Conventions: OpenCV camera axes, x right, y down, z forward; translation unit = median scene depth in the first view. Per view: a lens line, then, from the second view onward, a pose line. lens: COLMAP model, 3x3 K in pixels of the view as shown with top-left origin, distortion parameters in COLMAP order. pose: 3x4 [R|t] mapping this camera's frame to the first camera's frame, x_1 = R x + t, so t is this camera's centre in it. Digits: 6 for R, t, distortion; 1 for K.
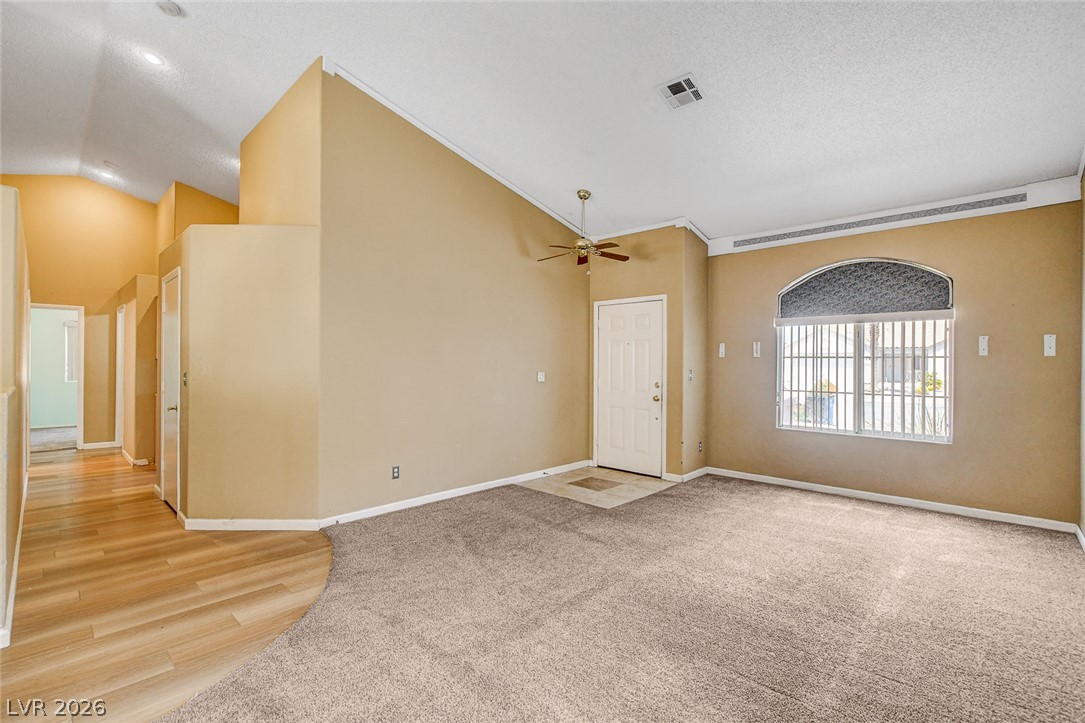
lens RADIAL K [[499.7, 0, 548.4], [0, 499.7, 361.8], [0, 0, 1]] dist [-0.015949, 0.001658]
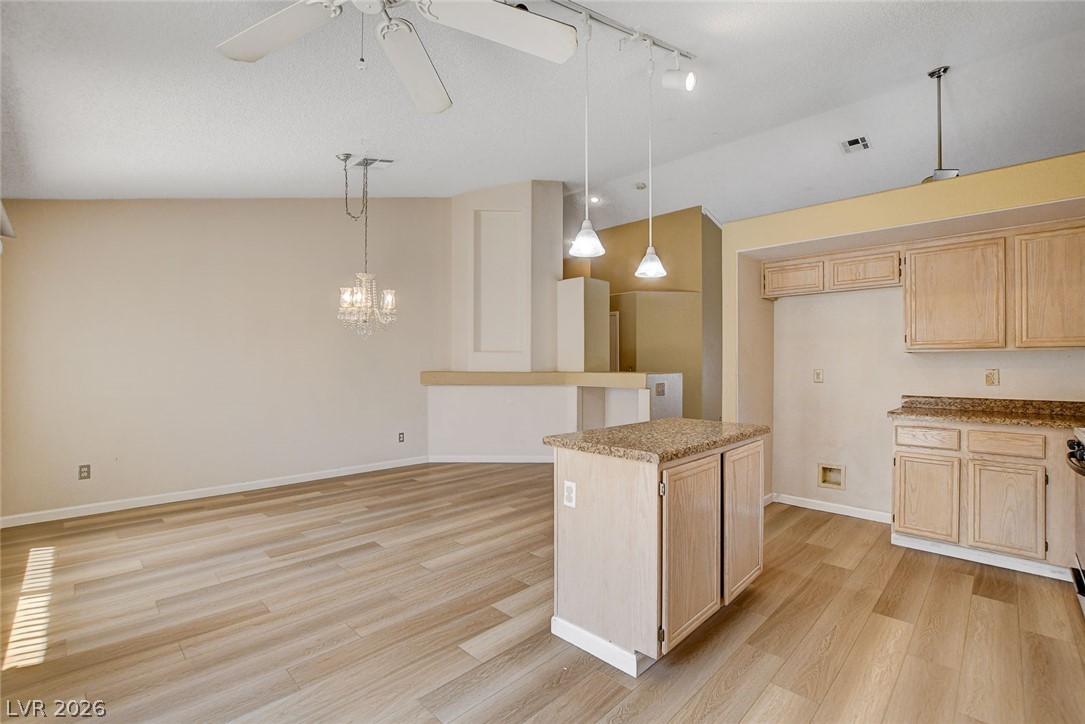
lens RADIAL K [[477.6, 0, 541.2], [0, 477.6, 365.4], [0, 0, 1]] dist [-0.027317, 0.003962]
pose [[0.999813, -0.002356, -0.019197, -0.879854], [0.002325, 0.999996, -0.001647, 0.015966], [0.019200, 0.001602, 0.999814, -0.733358]]
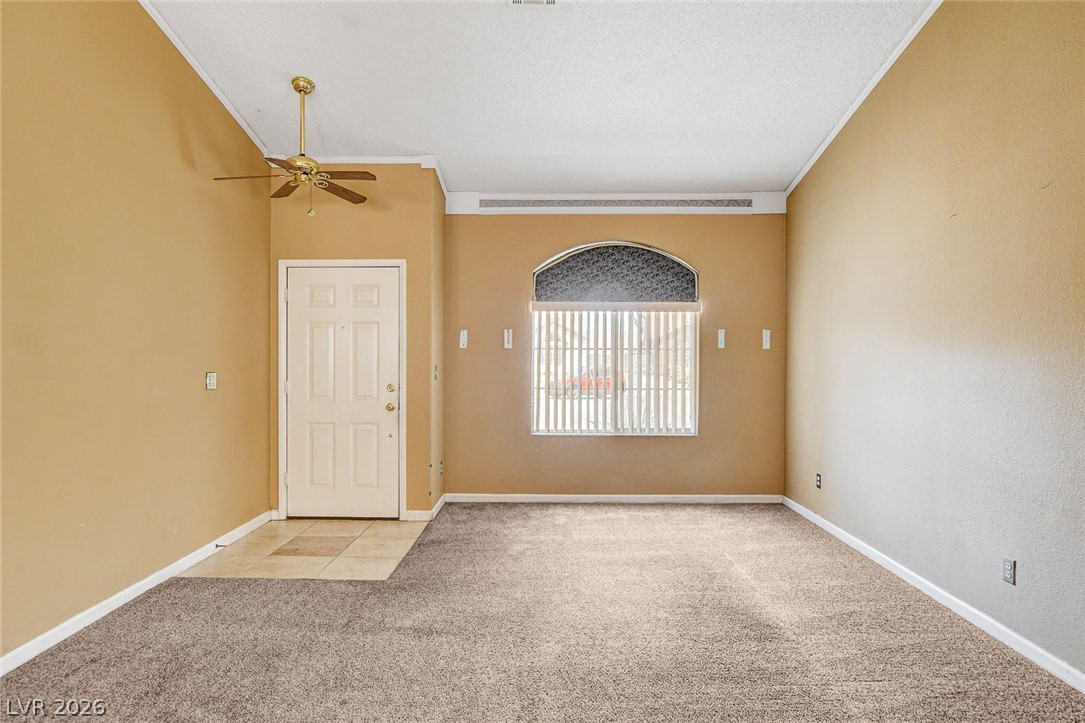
lens RADIAL K [[641.8, 0, 544.4], [0, 641.8, 358.9], [0, 0, 1]] dist [-0.018654, 0.008397]
pose [[0.727886, -0.009037, 0.685639, -0.292871], [0.000633, 0.999922, 0.012508, -0.006020], [-0.685698, -0.008670, 0.727835, 0.241226]]
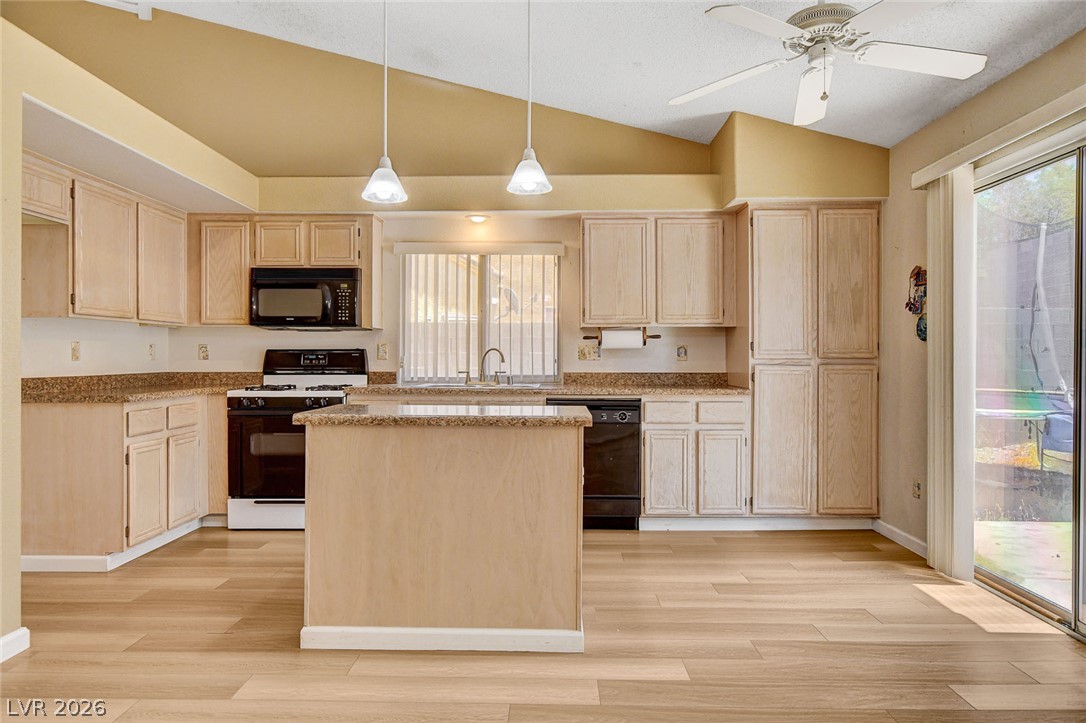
lens RADIAL K [[701.5, 0, 536.7], [0, 701.5, 359.3], [0, 0, 1]] dist [-0.010663, 0.004983]
pose [[-0.676799, -0.009618, 0.736105, -1.270601], [-0.005680, 0.999953, 0.007843, 0.034149], [-0.736145, 0.001127, -0.676822, 0.144068]]
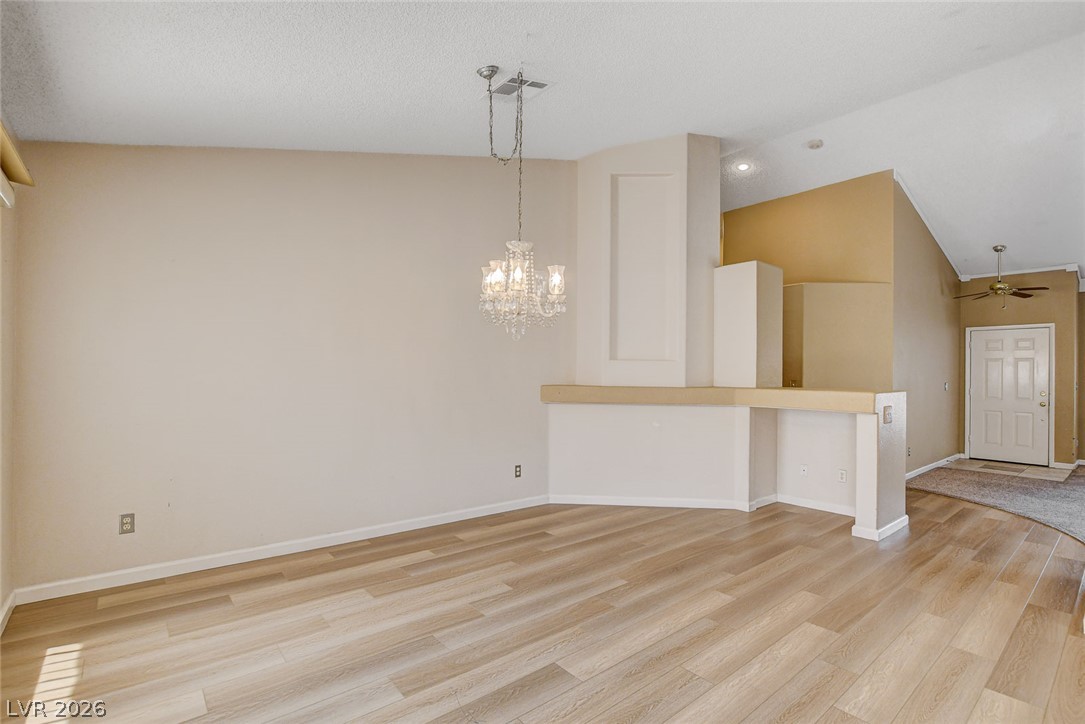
lens RADIAL K [[506.3, 0, 543.7], [0, 506.3, 372.9], [0, 0, 1]] dist [-0.023941, 0.004640]
pose [[0.993289, 0.006717, -0.115466, -1.099497], [-0.007236, 0.999966, -0.004069, 0.008632], [0.115435, 0.004877, 0.993303, -0.499435]]
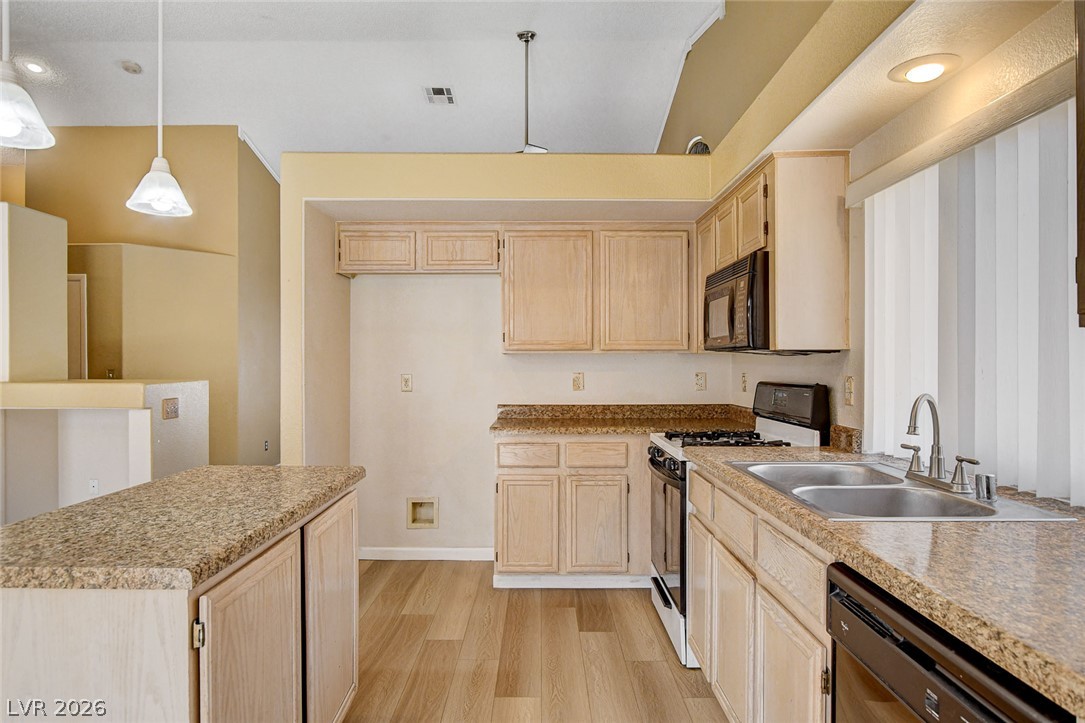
lens RADIAL K [[641.8, 0, 542.9], [0, 641.8, 364.6], [0, 0, 1]] dist [-0.018654, 0.008397]
pose [[0.722432, -0.007170, 0.691405, -0.866352], [0.004793, 0.999974, 0.005362, 0.005913], [-0.691426, -0.000560, 0.722447, -0.629093]]
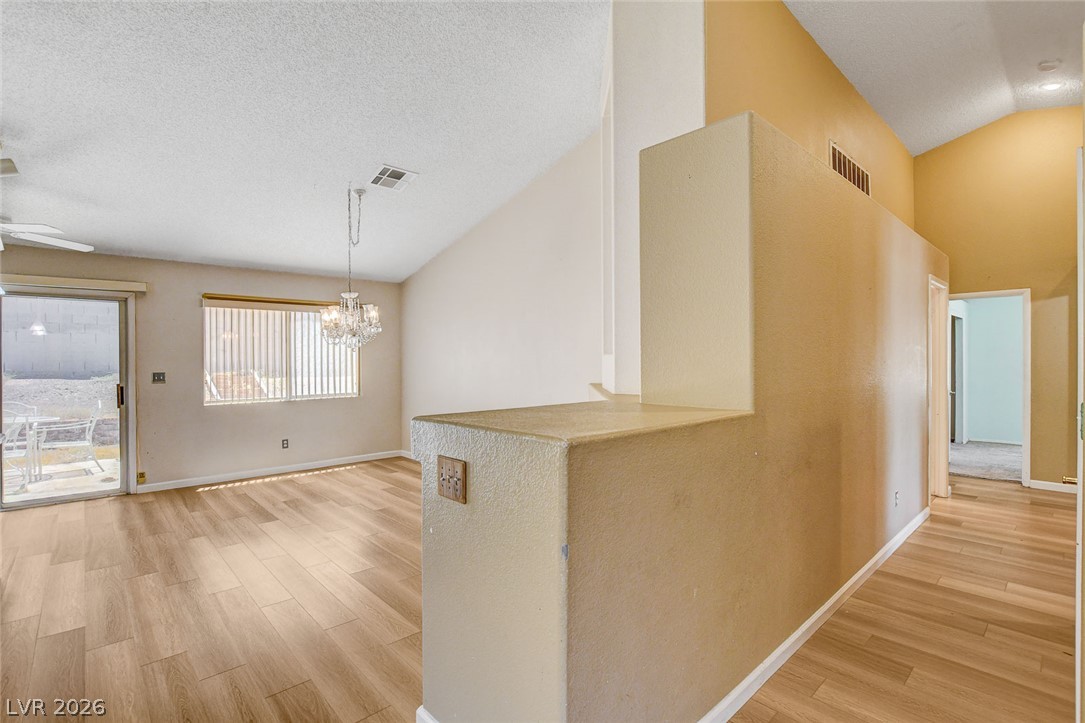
lens RADIAL K [[506.3, 0, 542.2], [0, 506.3, 361.1], [0, 0, 1]] dist [-0.023941, 0.004640]
pose [[-0.068646, -0.002793, -0.997637, -0.259758], [0.003405, 0.999990, -0.003034, -0.009920], [0.997635, -0.003606, -0.068636, 0.509340]]
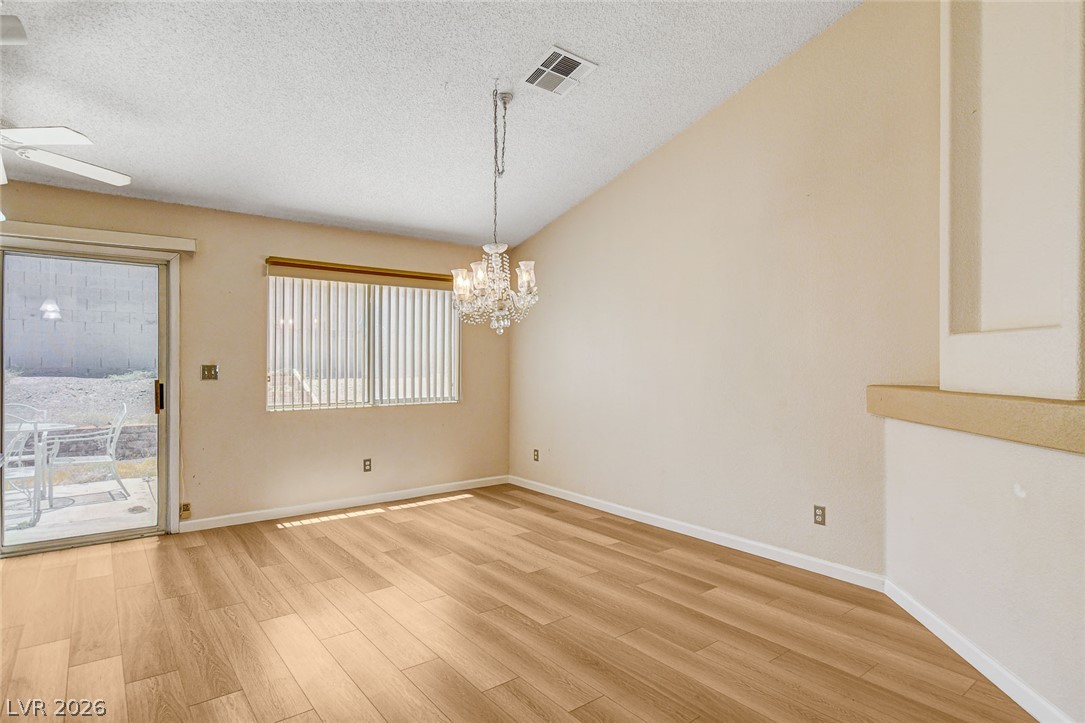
lens RADIAL K [[574.0, 0, 537.9], [0, 574.0, 363.9], [0, 0, 1]] dist [-0.005544, 0.000357]
pose [[-0.150455, -0.006726, -0.988594, -0.481297], [-0.004485, 0.999971, -0.006120, 0.010954], [0.988607, 0.003513, -0.150481, 0.241171]]
